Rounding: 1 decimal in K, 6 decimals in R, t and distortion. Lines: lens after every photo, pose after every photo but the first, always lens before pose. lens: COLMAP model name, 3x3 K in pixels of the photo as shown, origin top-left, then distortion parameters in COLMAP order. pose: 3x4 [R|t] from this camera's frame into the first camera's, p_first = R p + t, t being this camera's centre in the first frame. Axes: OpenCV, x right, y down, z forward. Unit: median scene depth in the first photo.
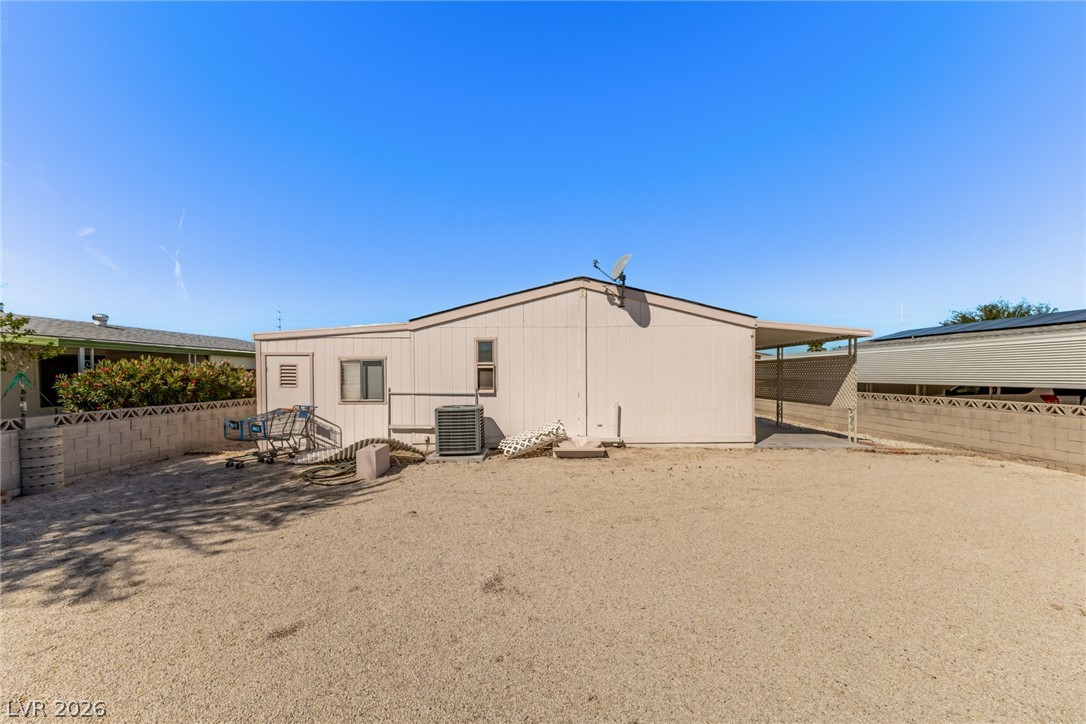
lens RADIAL K [[475.4, 0, 540.7], [0, 475.4, 371.1], [0, 0, 1]] dist [0.010472, -0.001499]
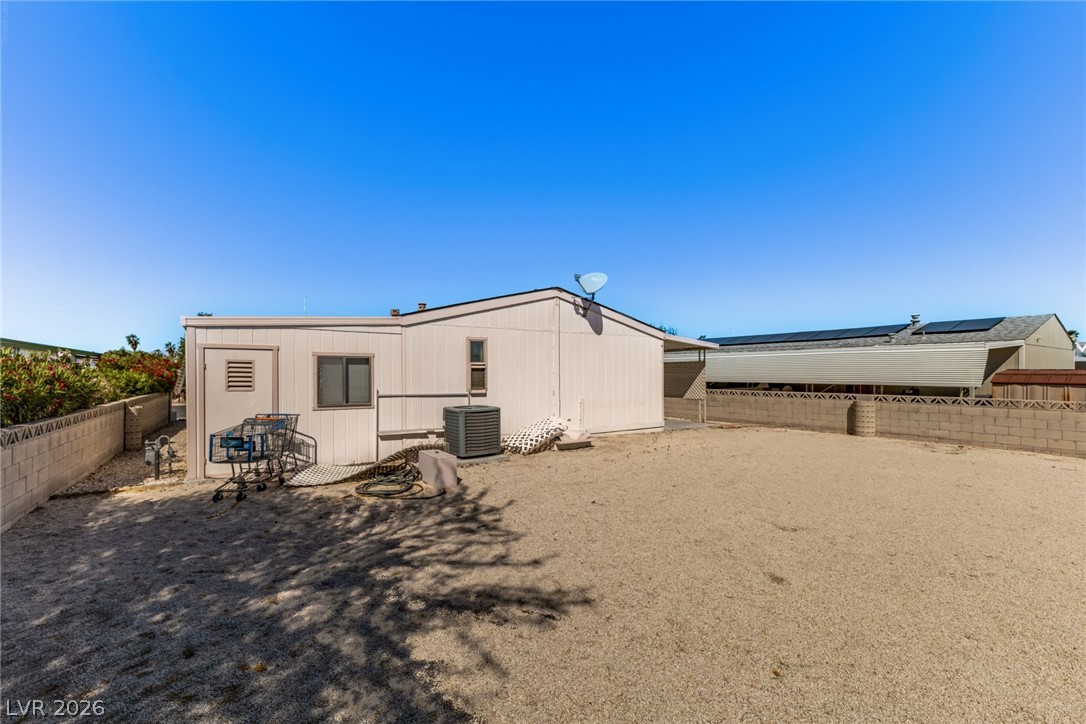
lens RADIAL K [[475.4, 0, 542.4], [0, 475.4, 363.2], [0, 0, 1]] dist [0.010472, -0.001499]
pose [[0.827108, 0.015007, 0.561842, -0.564012], [-0.004004, 0.999775, -0.020809, 0.003618], [-0.562029, 0.014962, 0.826983, 0.099187]]
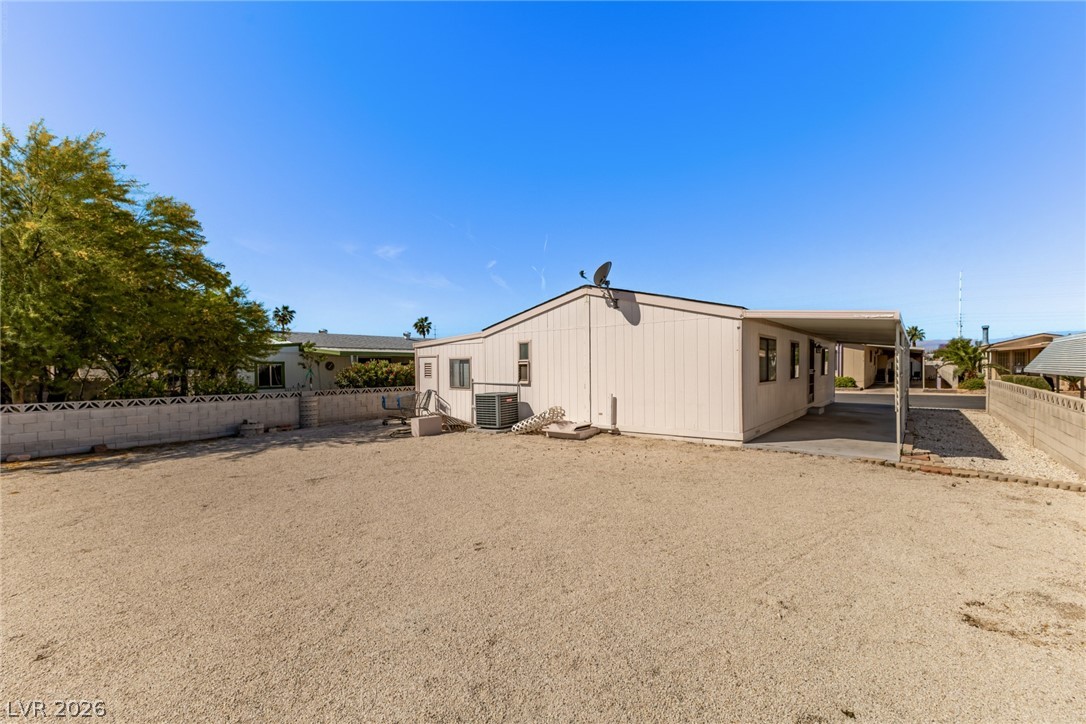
lens RADIAL K [[475.4, 0, 534.0], [0, 475.4, 366.3], [0, 0, 1]] dist [0.010472, -0.001499]
pose [[0.777111, -0.006179, -0.629333, 0.716523], [0.012346, 0.999909, 0.005427, -0.007557], [0.629242, -0.011987, 0.777117, 0.016840]]
